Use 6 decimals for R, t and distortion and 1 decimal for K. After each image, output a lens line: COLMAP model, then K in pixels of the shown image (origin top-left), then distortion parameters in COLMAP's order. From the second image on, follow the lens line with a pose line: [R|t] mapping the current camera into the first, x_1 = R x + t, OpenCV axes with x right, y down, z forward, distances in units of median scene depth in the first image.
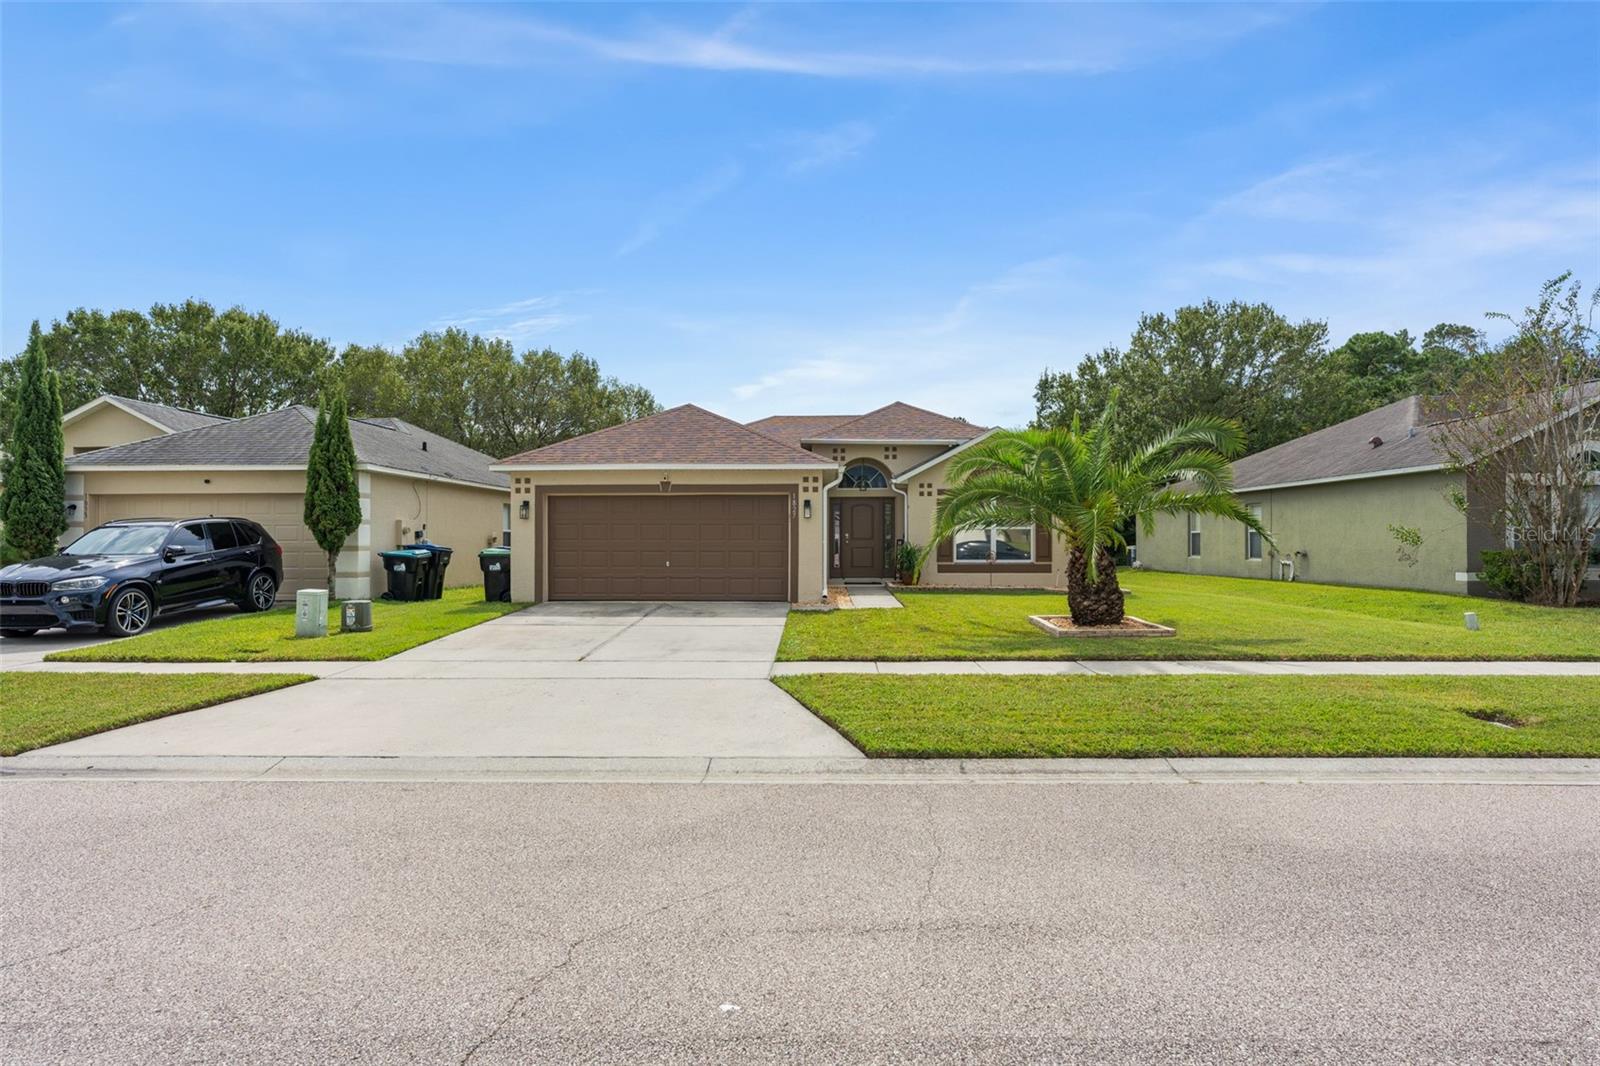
lens RADIAL K [[869.2, 0, 800.0], [0, 869.2, 533.0], [0, 0, 1]] dist [-0.001640, -0.000289]
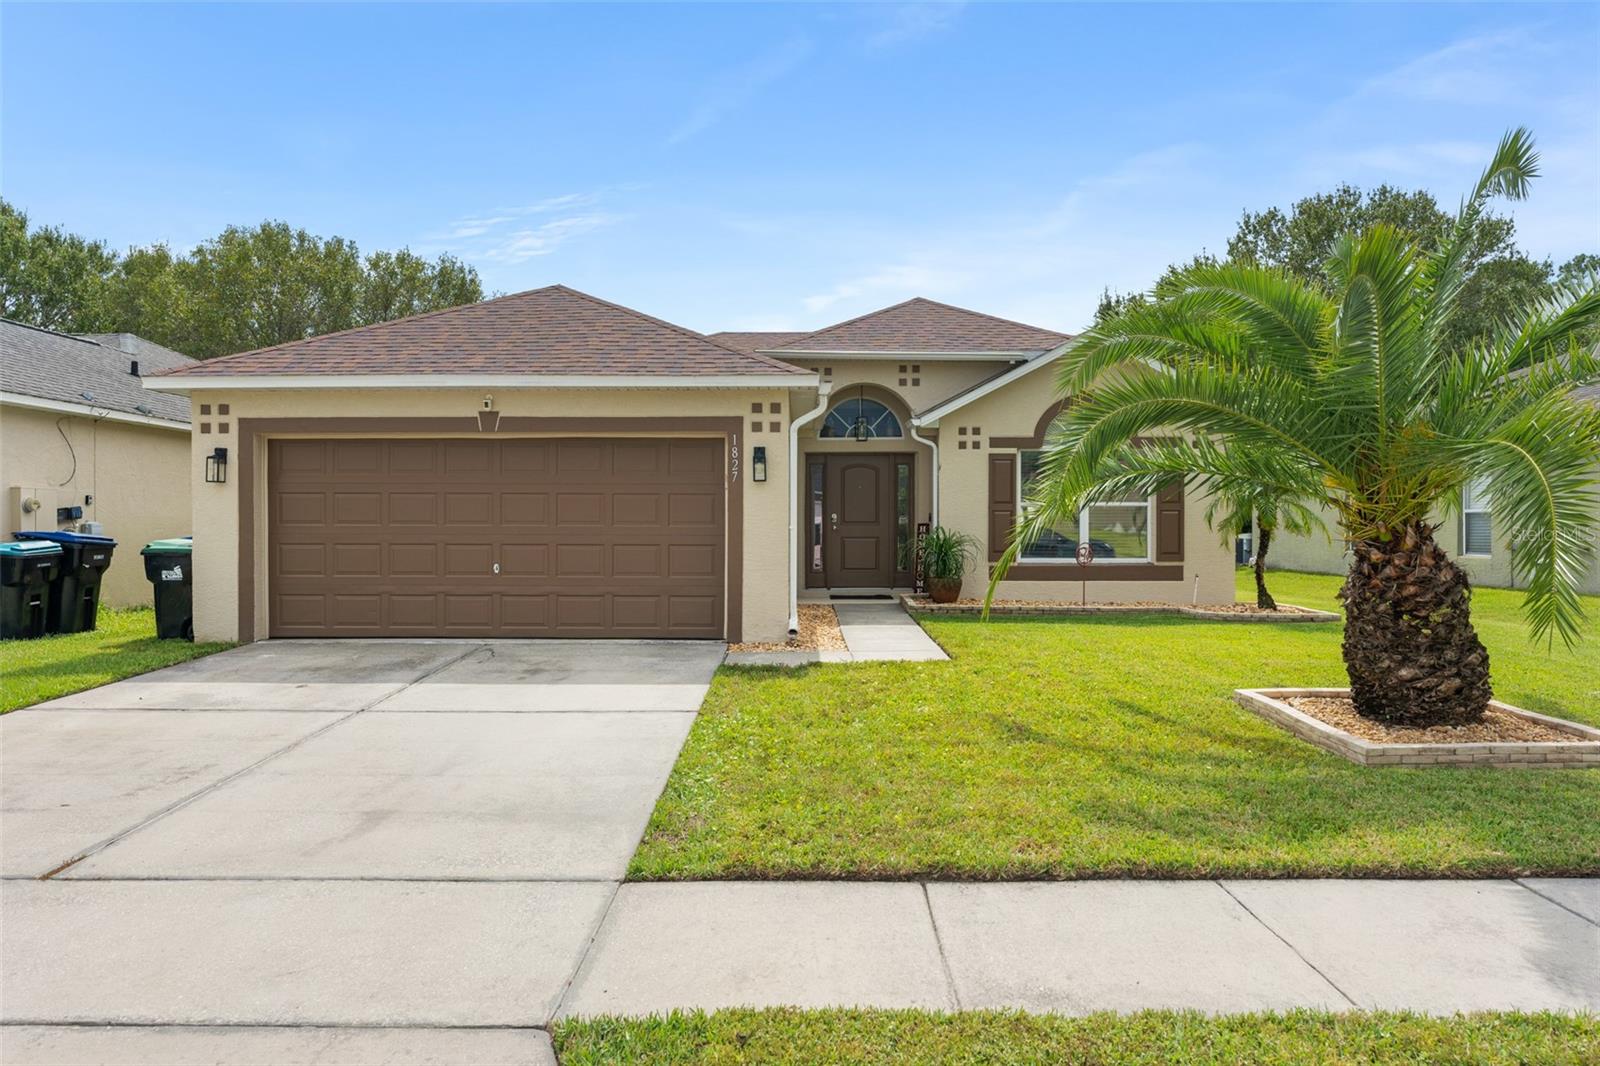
lens RADIAL K [[1107.5, 0, 800.0], [0, 1107.5, 533.0], [0, 0, 1]] dist [0.001059, 0.000311]
pose [[0.999705, 0.000719, 0.024292, 0.013563], [-0.001078, 0.999890, 0.014763, 0.003266], [-0.024278, -0.014785, 0.999596, 0.272056]]
